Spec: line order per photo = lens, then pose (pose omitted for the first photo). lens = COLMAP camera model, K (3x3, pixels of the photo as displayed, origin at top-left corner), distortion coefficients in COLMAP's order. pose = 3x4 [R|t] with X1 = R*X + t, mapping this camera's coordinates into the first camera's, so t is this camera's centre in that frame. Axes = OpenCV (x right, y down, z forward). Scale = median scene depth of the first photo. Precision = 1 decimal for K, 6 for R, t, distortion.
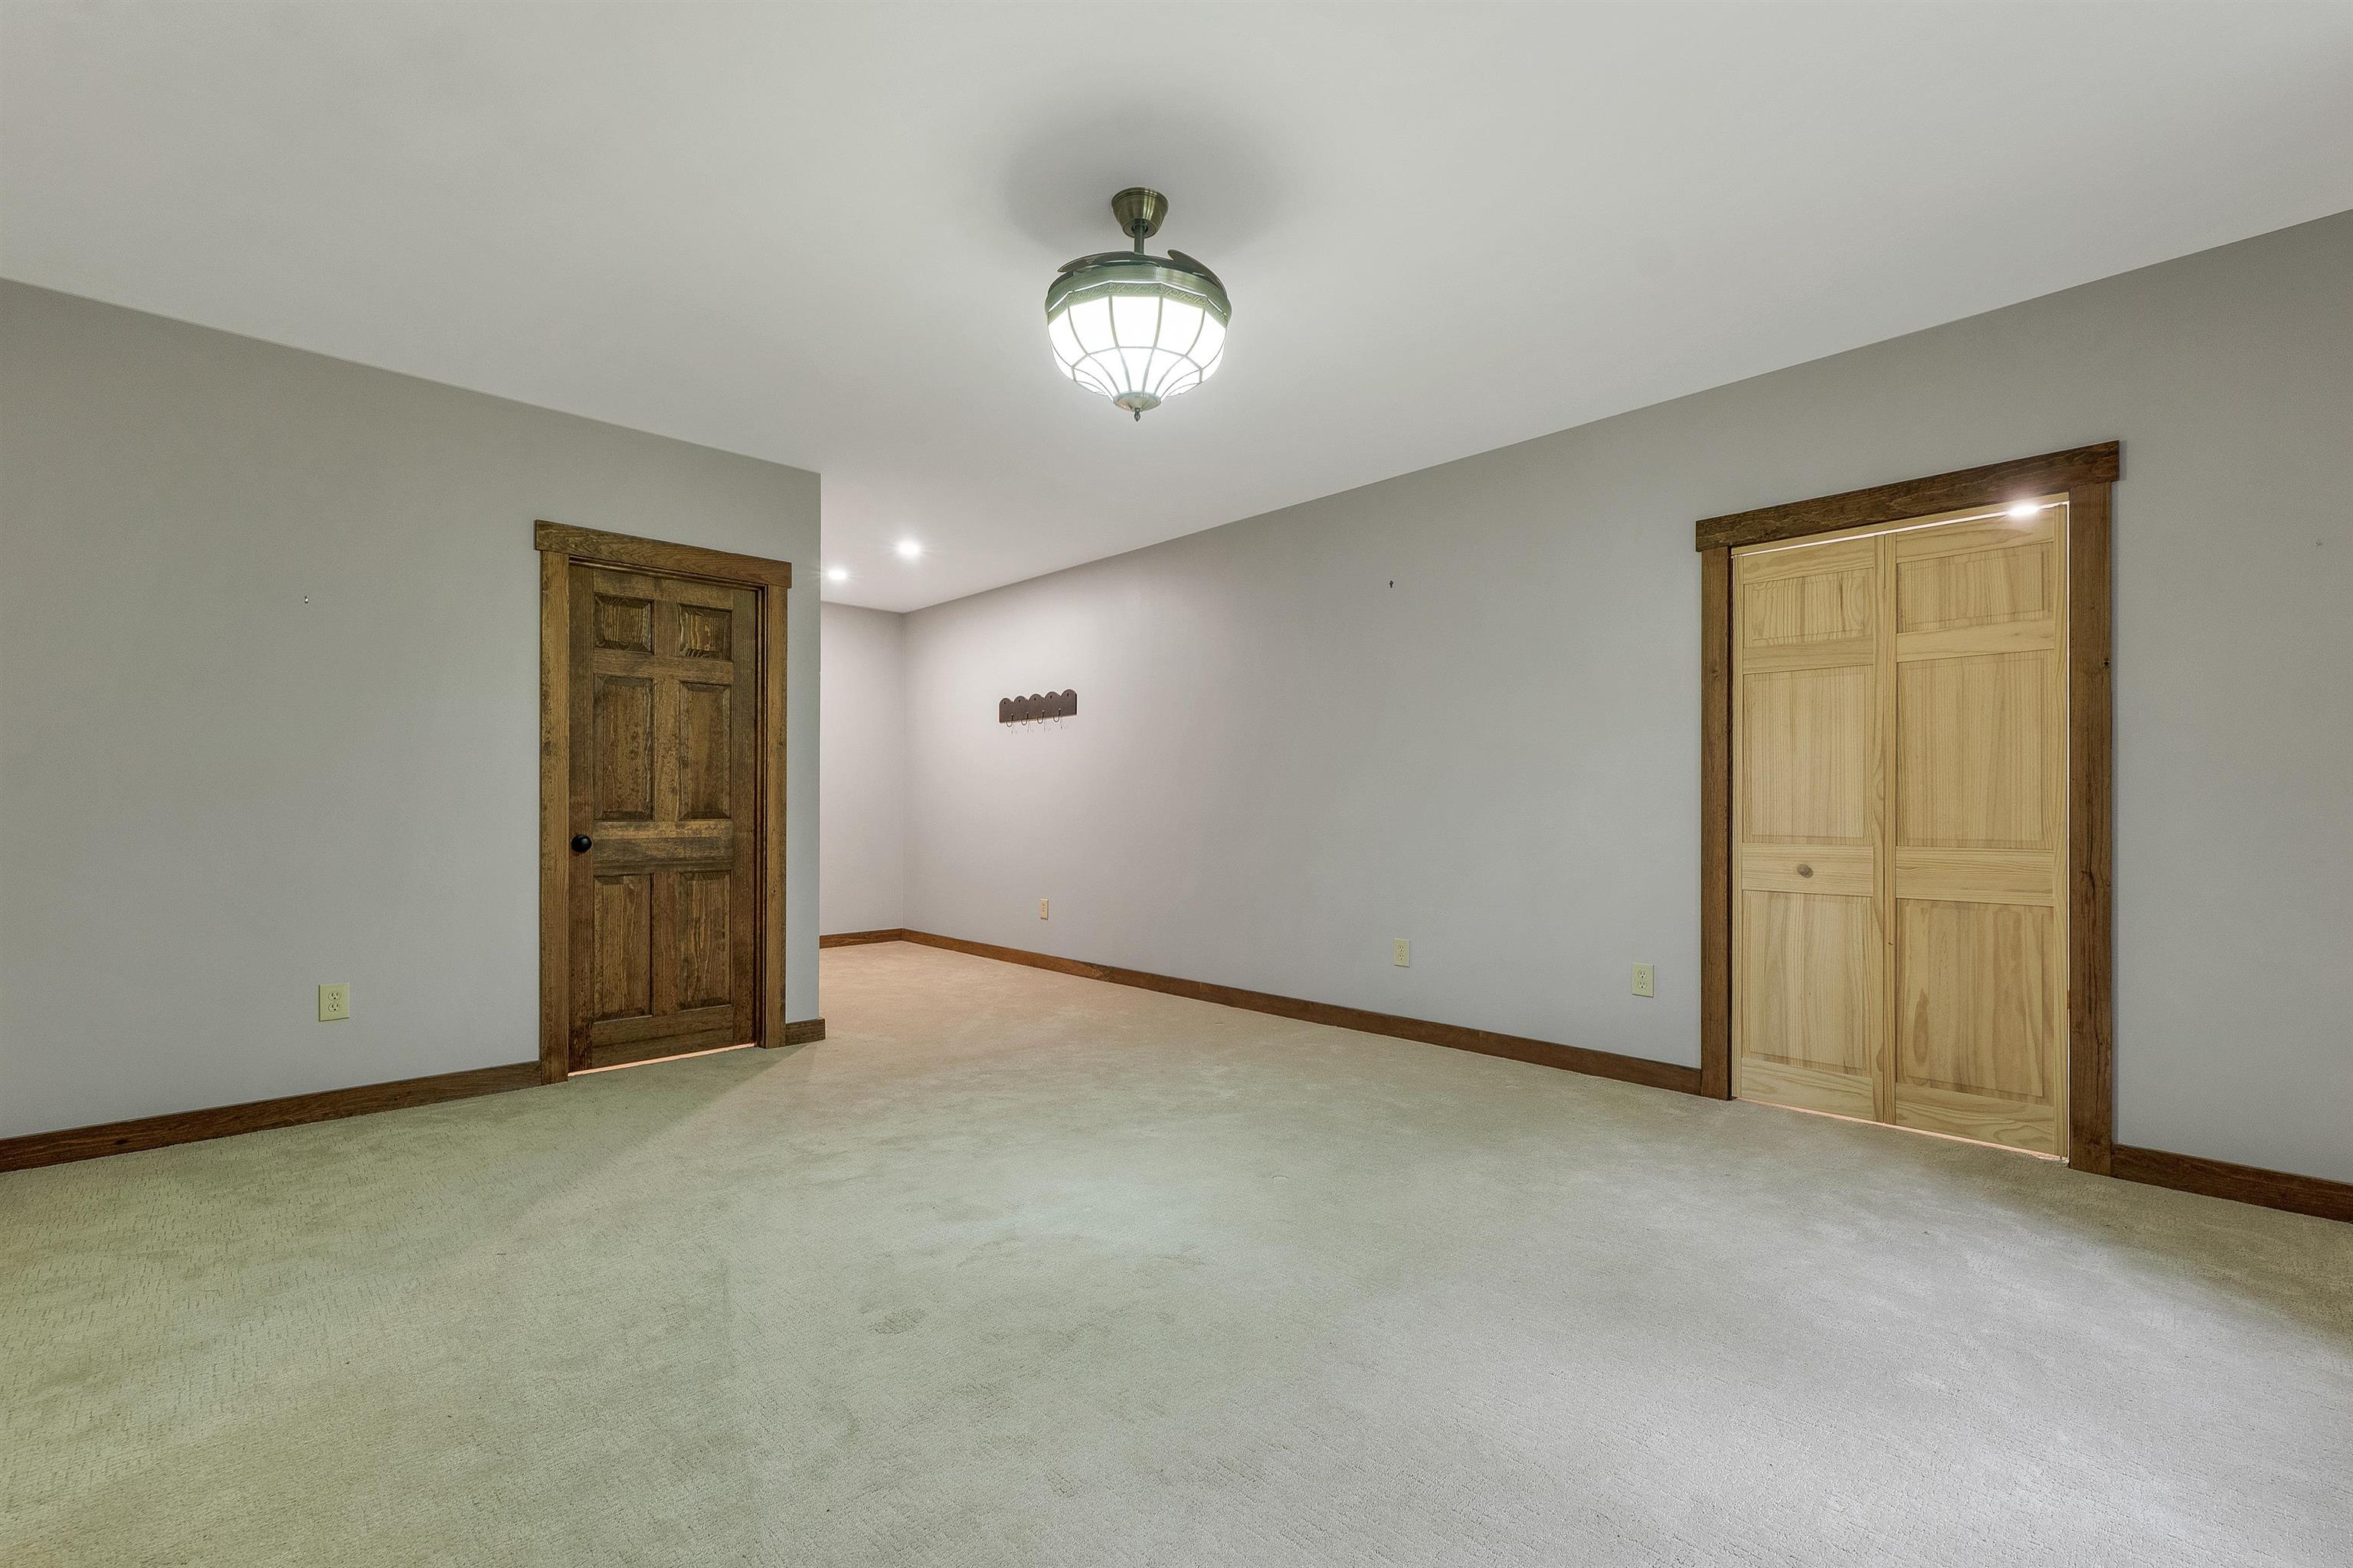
lens RADIAL K [[1006.0, 0, 1176.5], [0, 1006.0, 784.0], [0, 0, 1]] dist [-0.001639, -0.000041]
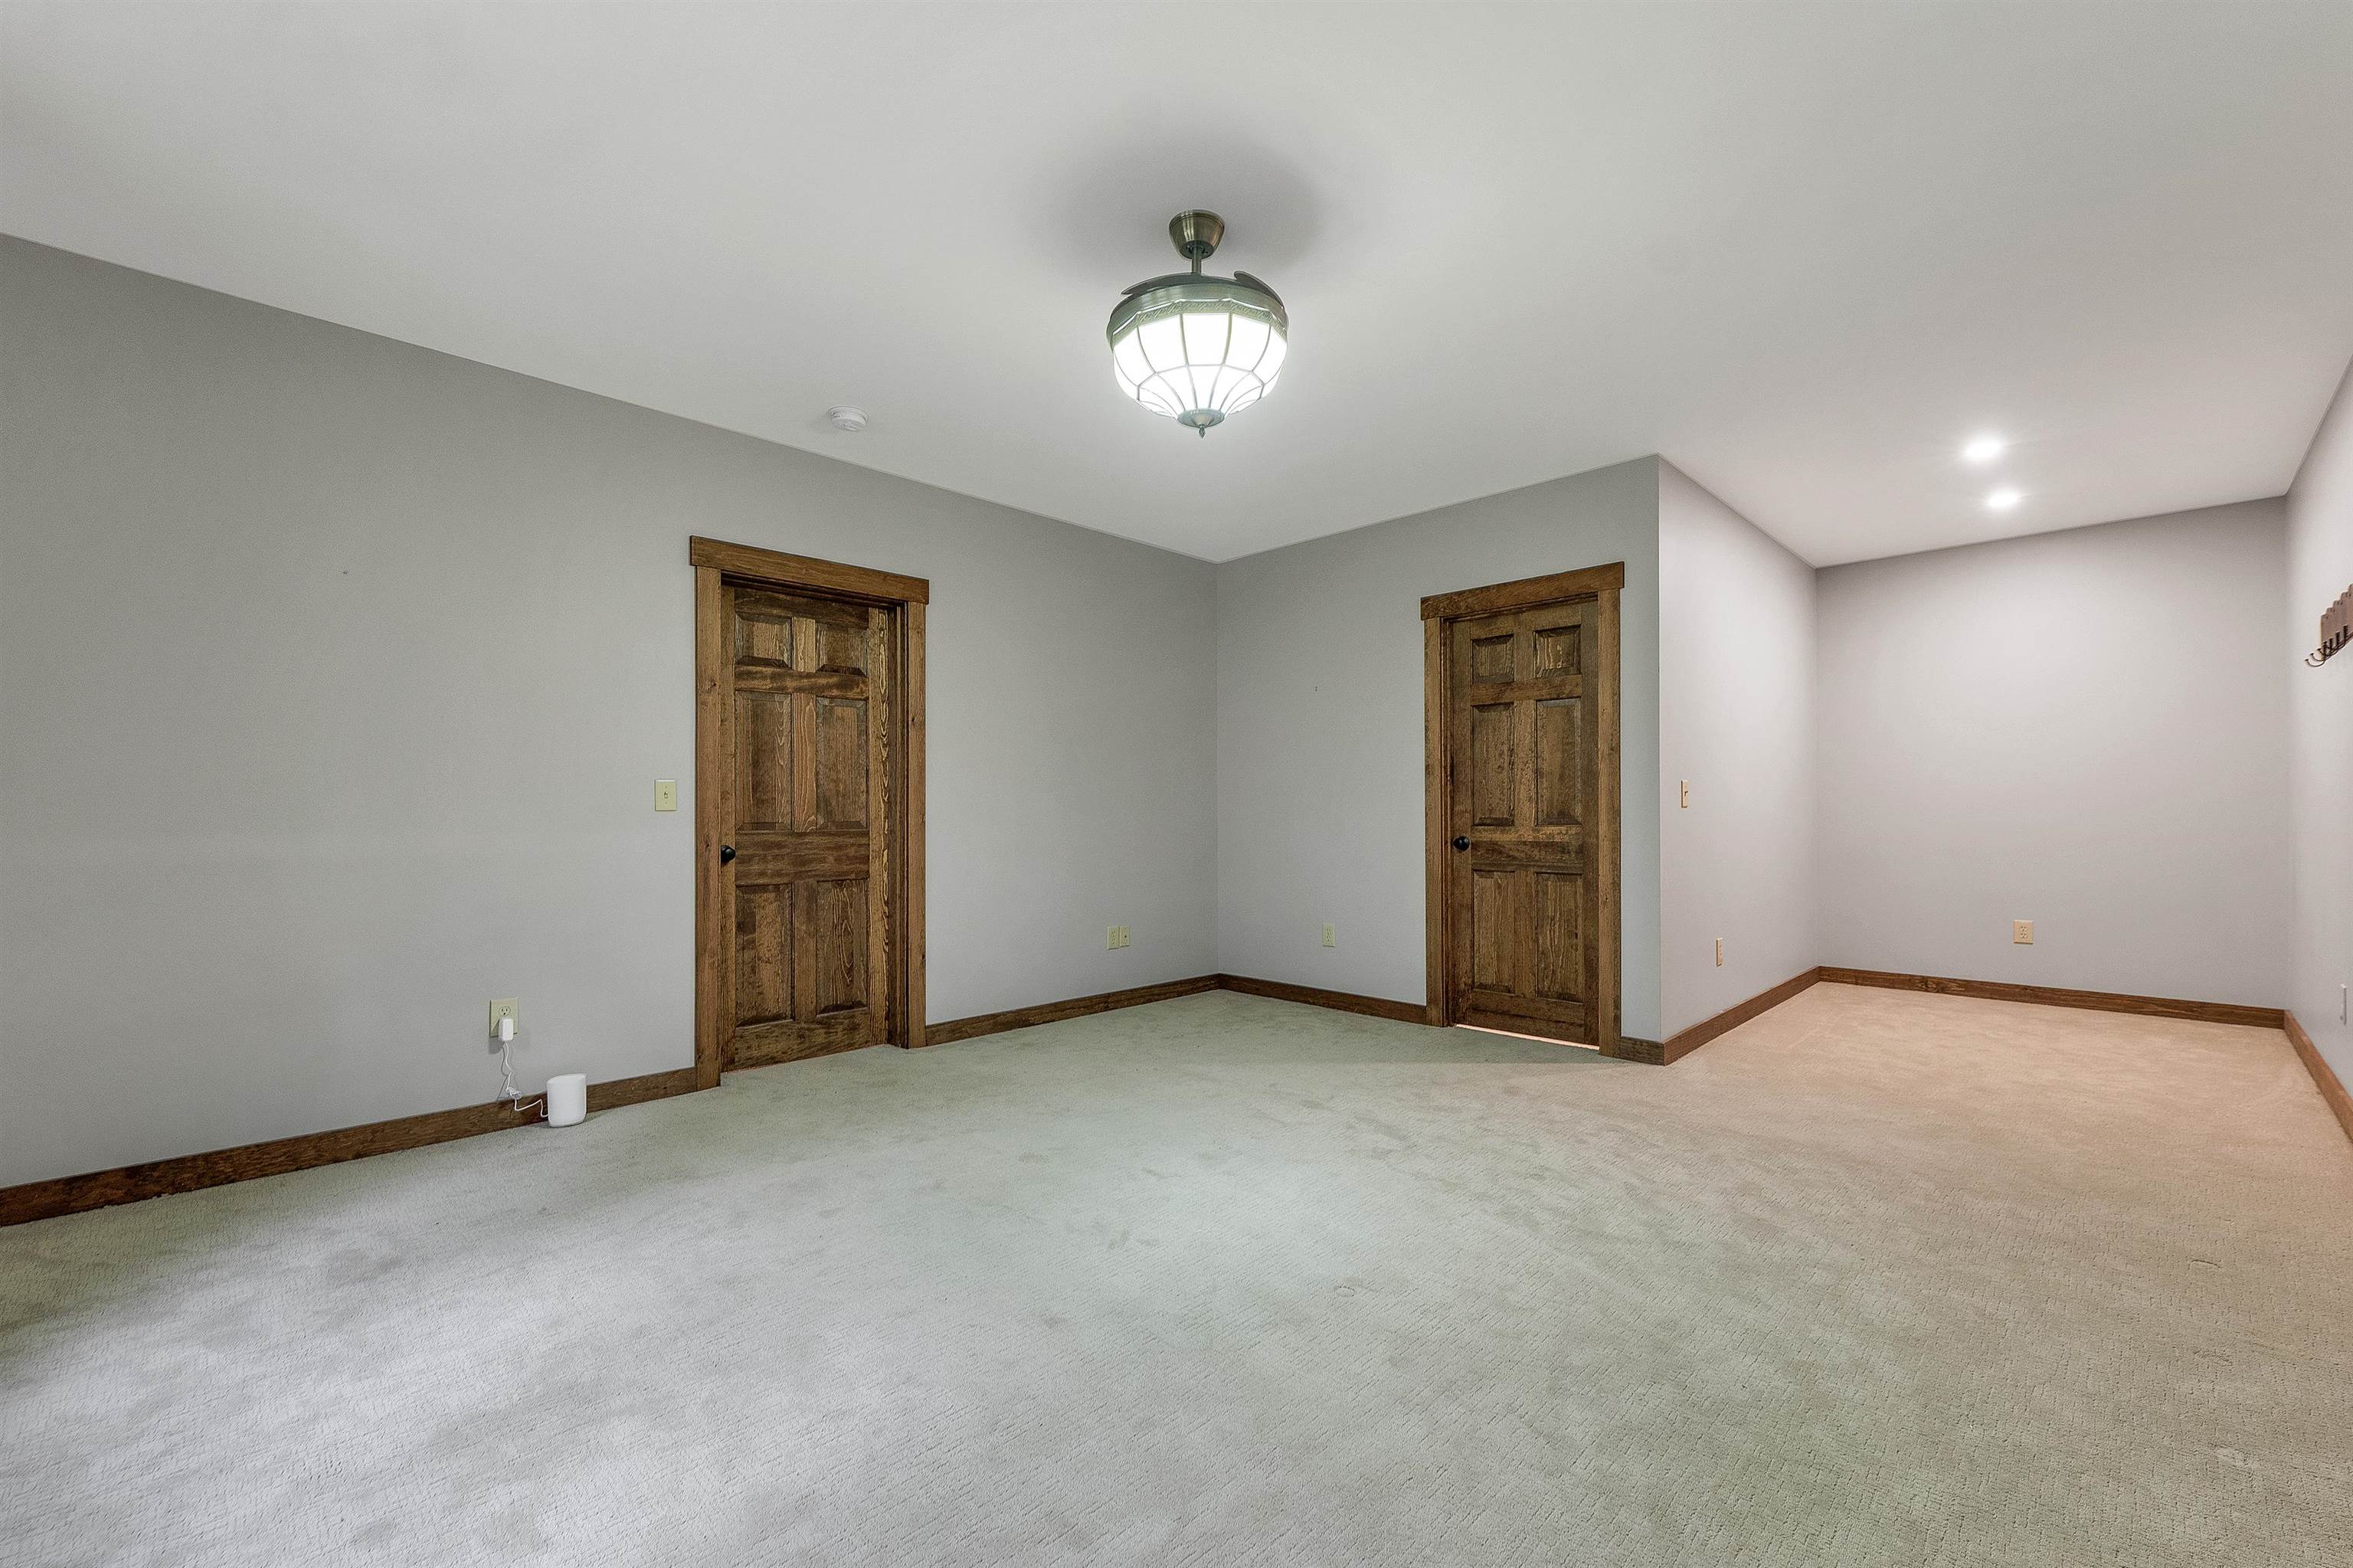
lens RADIAL K [[984.6, 0, 1179.4], [0, 984.6, 794.9], [0, 0, 1]] dist [0.000641, 0.000019]
pose [[0.027806, -0.018113, -0.999449, 0.668393], [0.022408, 0.999596, -0.017492, 0.013892], [0.999362, -0.021910, 0.028200, 0.659586]]
